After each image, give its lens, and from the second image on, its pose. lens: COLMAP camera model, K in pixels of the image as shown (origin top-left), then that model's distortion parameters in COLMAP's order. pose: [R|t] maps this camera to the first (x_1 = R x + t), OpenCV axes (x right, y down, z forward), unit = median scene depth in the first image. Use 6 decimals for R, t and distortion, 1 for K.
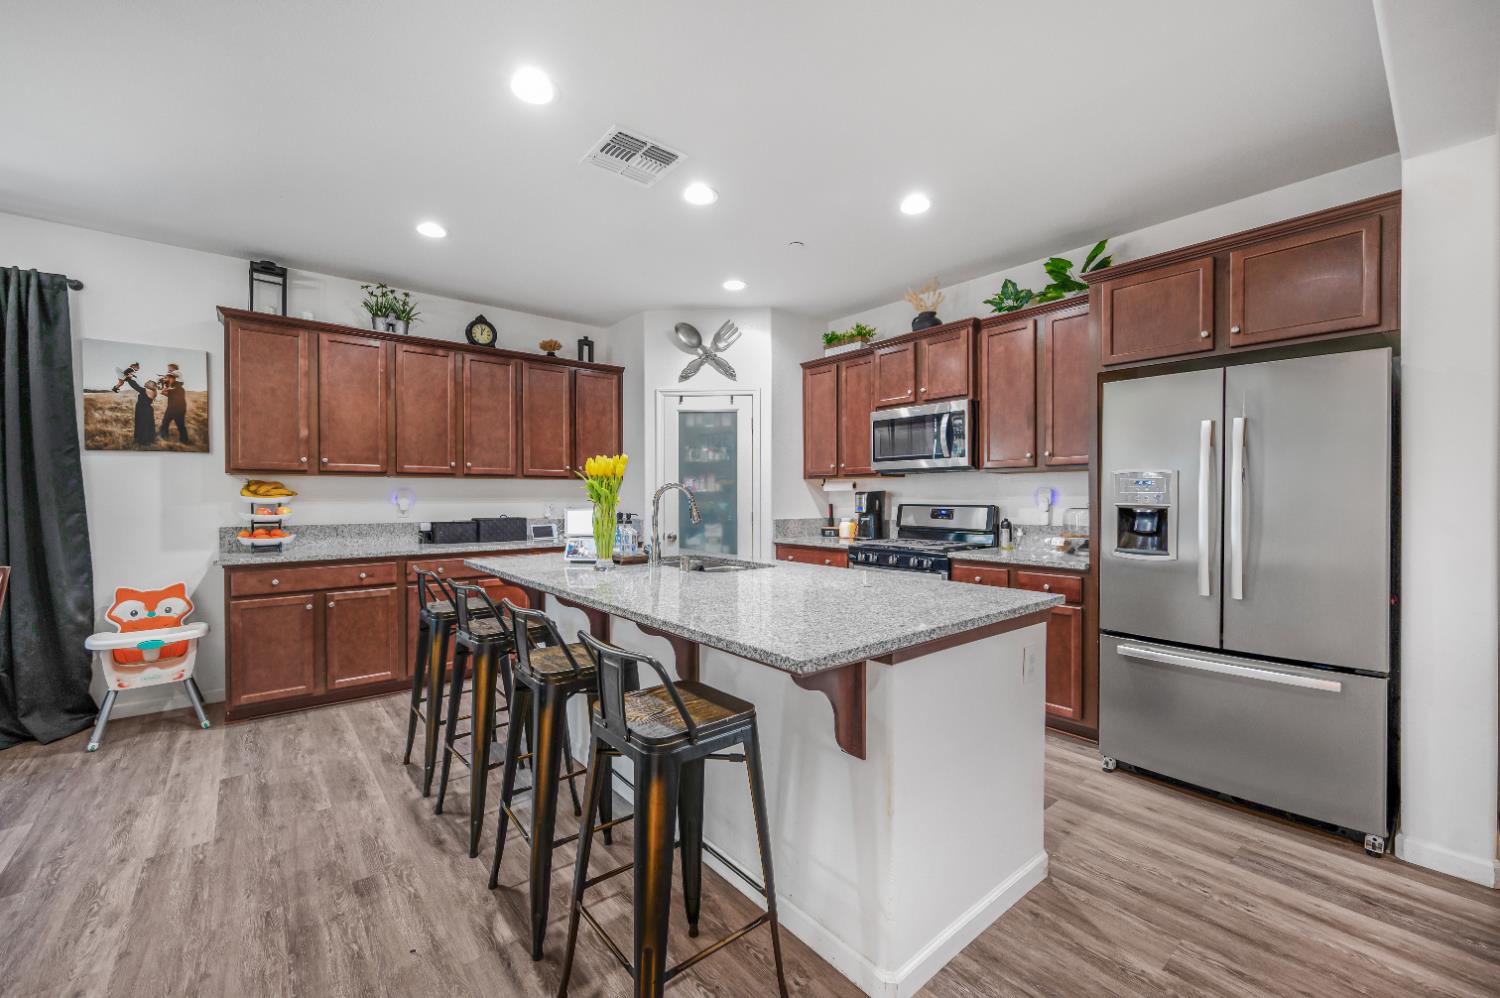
lens RADIAL K [[596.3, 0, 753.5], [0, 596.3, 504.9], [0, 0, 1]] dist [0.003479, -0.001106]
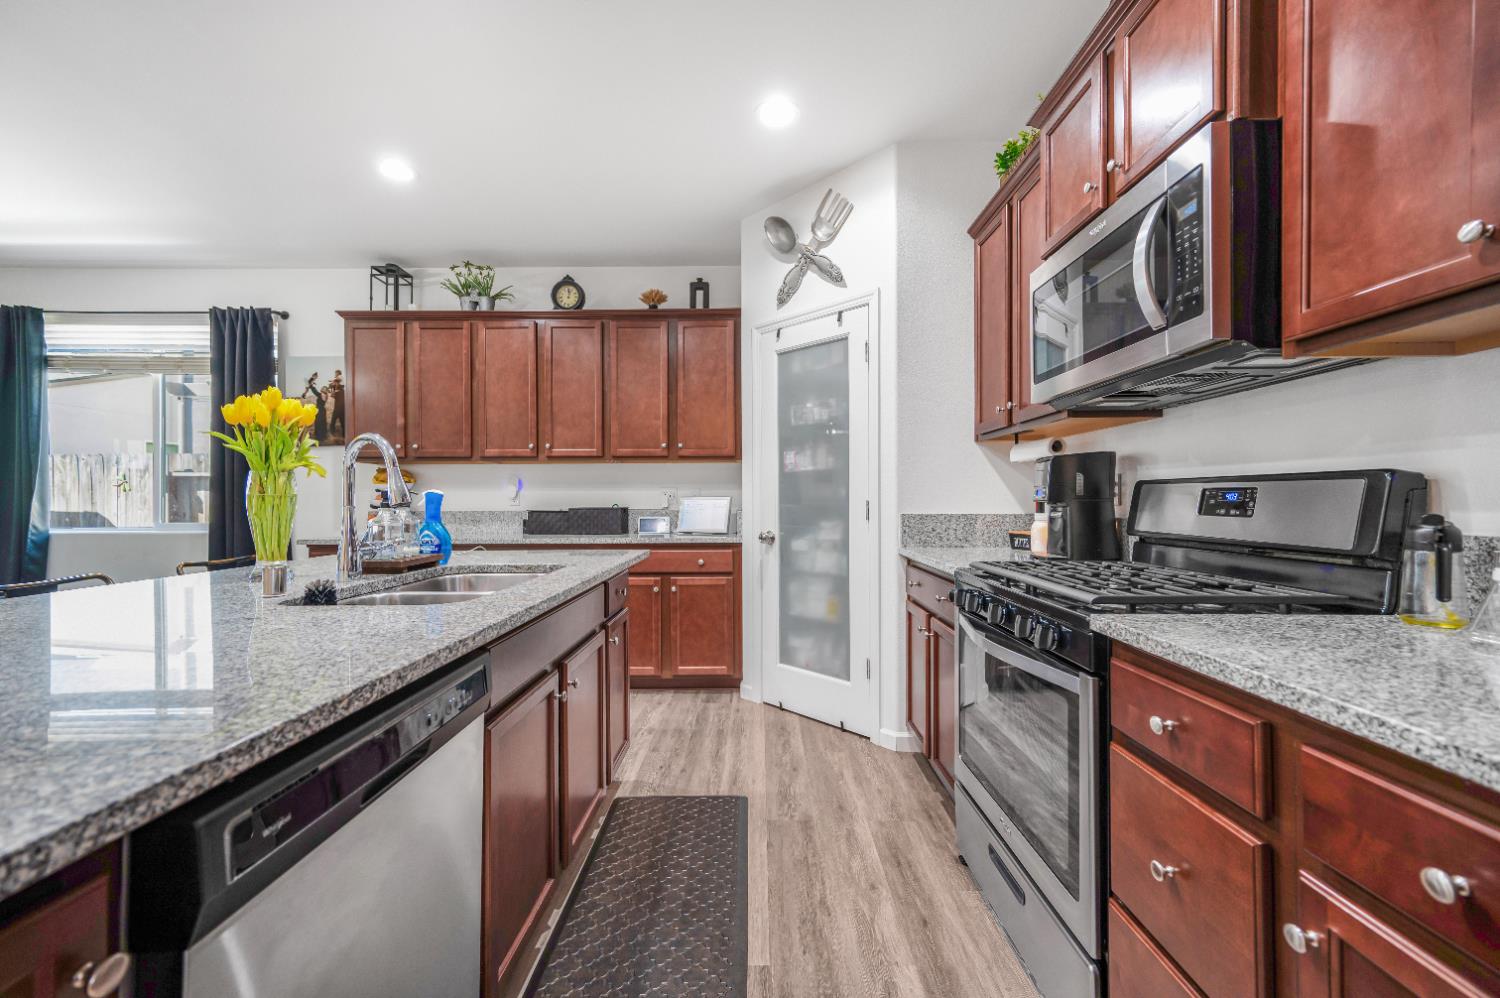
lens RADIAL K [[596.3, 0, 753.8], [0, 596.3, 501.8], [0, 0, 1]] dist [0.003479, -0.001106]
pose [[0.762858, 0.001090, -0.646565, 0.316238], [-0.005729, 0.999971, -0.005074, 0.017354], [0.646540, 0.007575, 0.762842, 0.508071]]
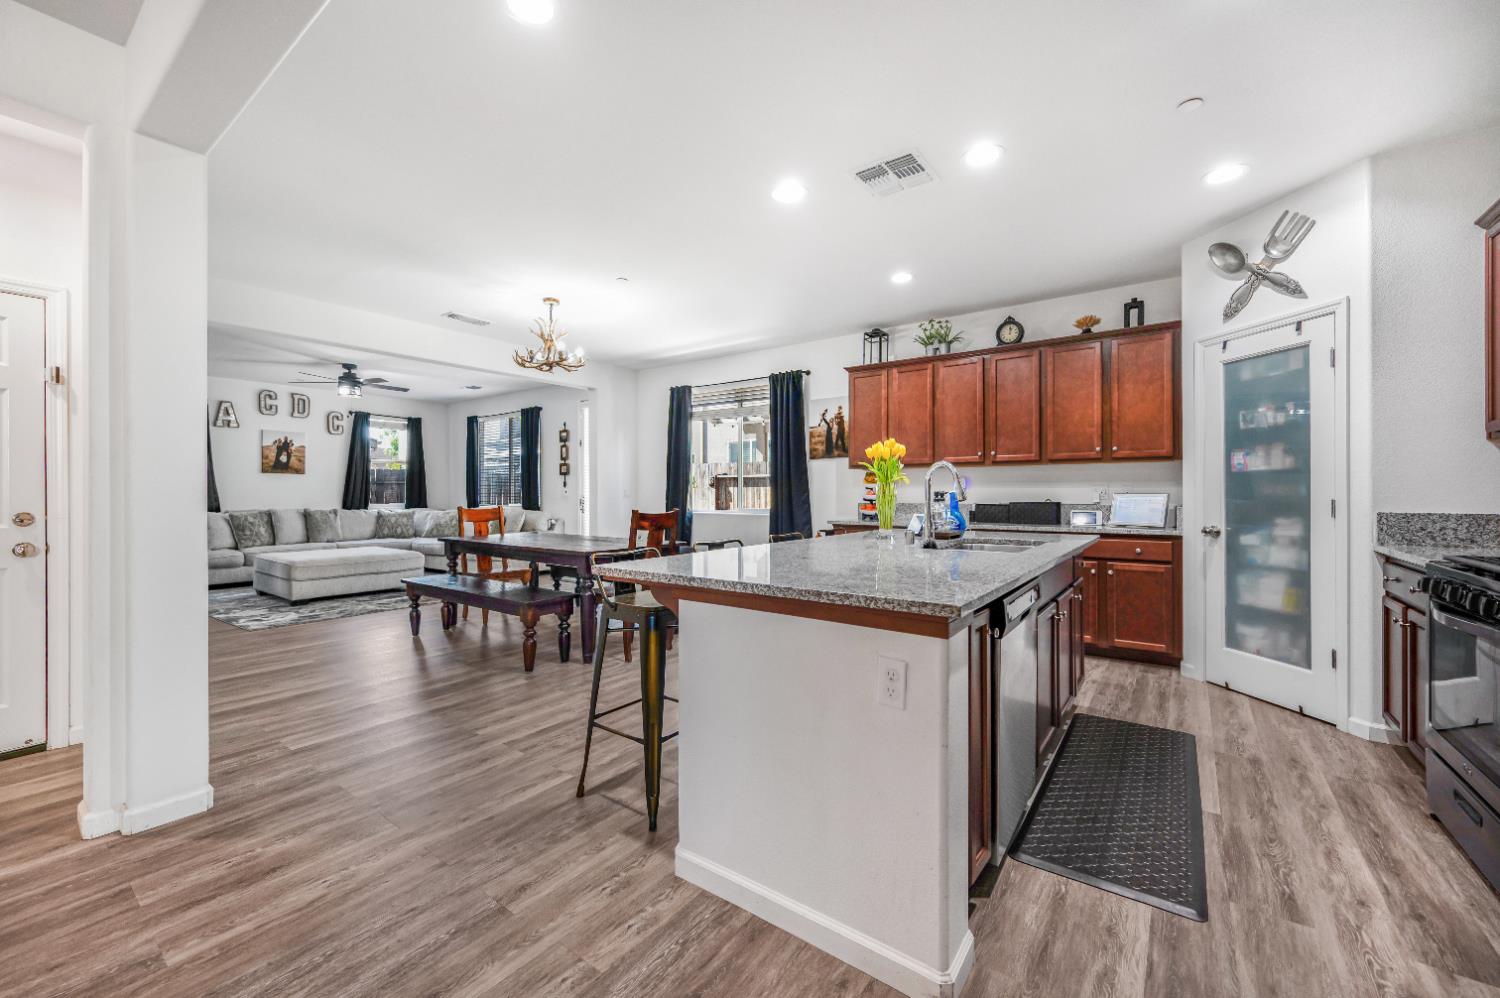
lens RADIAL K [[596.3, 0, 750.8], [0, 596.3, 491.1], [0, 0, 1]] dist [0.003479, -0.001106]
pose [[0.242380, -0.001755, -0.970180, 0.489546], [-0.012063, 0.999916, -0.004823, 0.014222], [0.970106, 0.012872, 0.242338, 0.274893]]
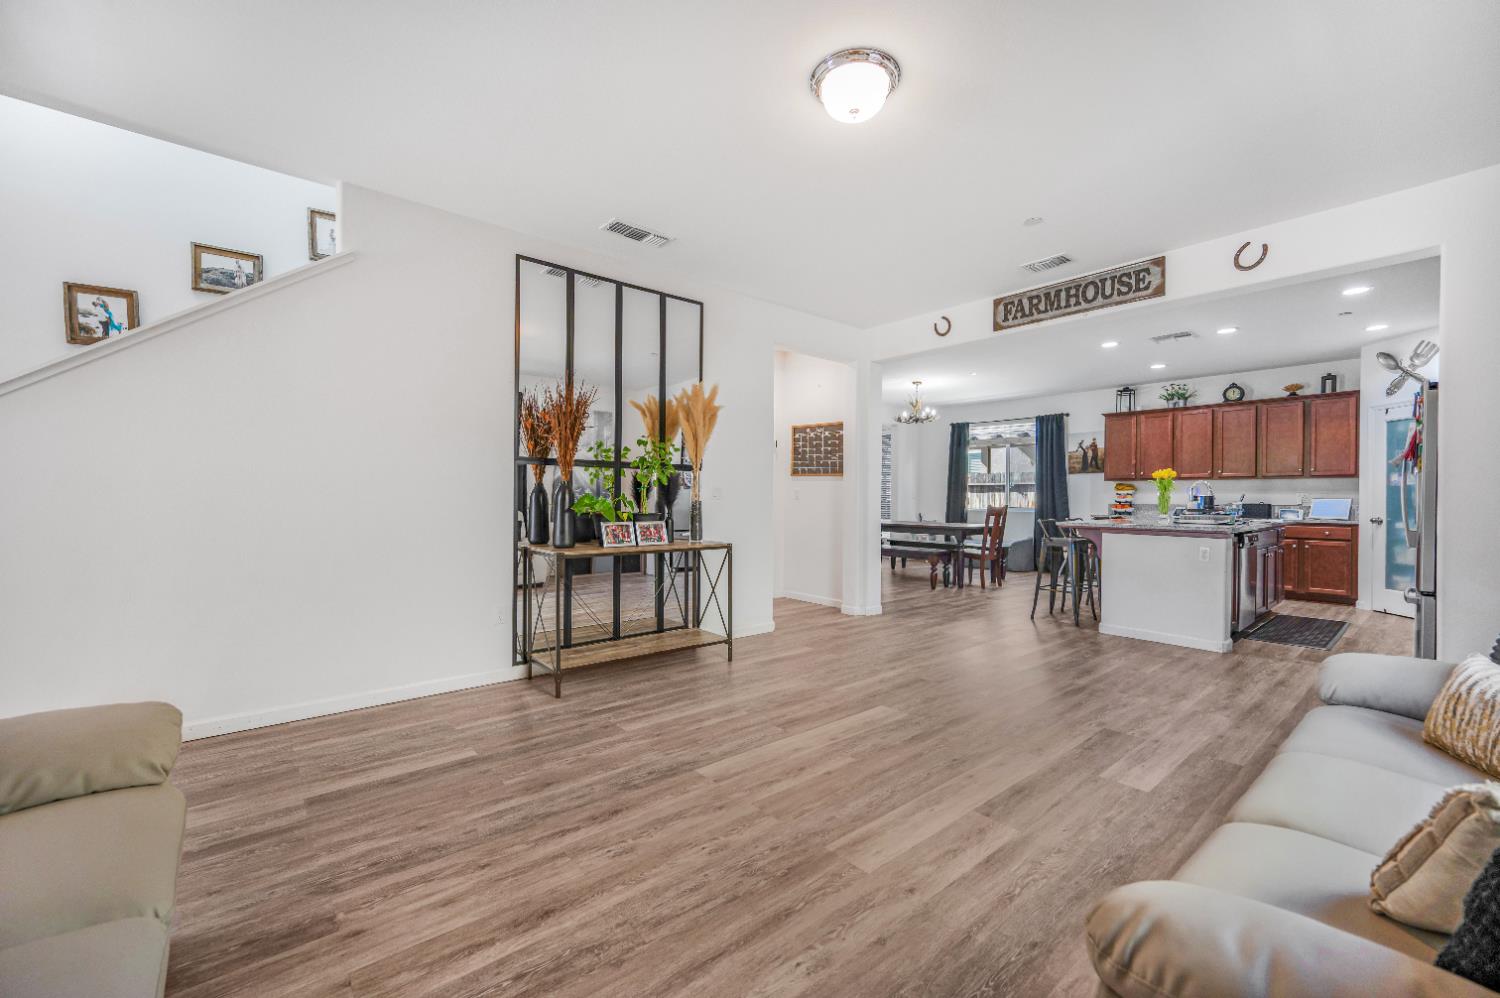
lens RADIAL K [[596.3, 0, 736.9], [0, 596.3, 498.3], [0, 0, 1]] dist [0.003479, -0.001106]
pose [[-0.010308, 0.003206, -0.999942, 1.243962], [-0.023903, 0.999708, 0.003452, 0.036283], [0.999661, 0.023937, -0.010229, -0.378390]]
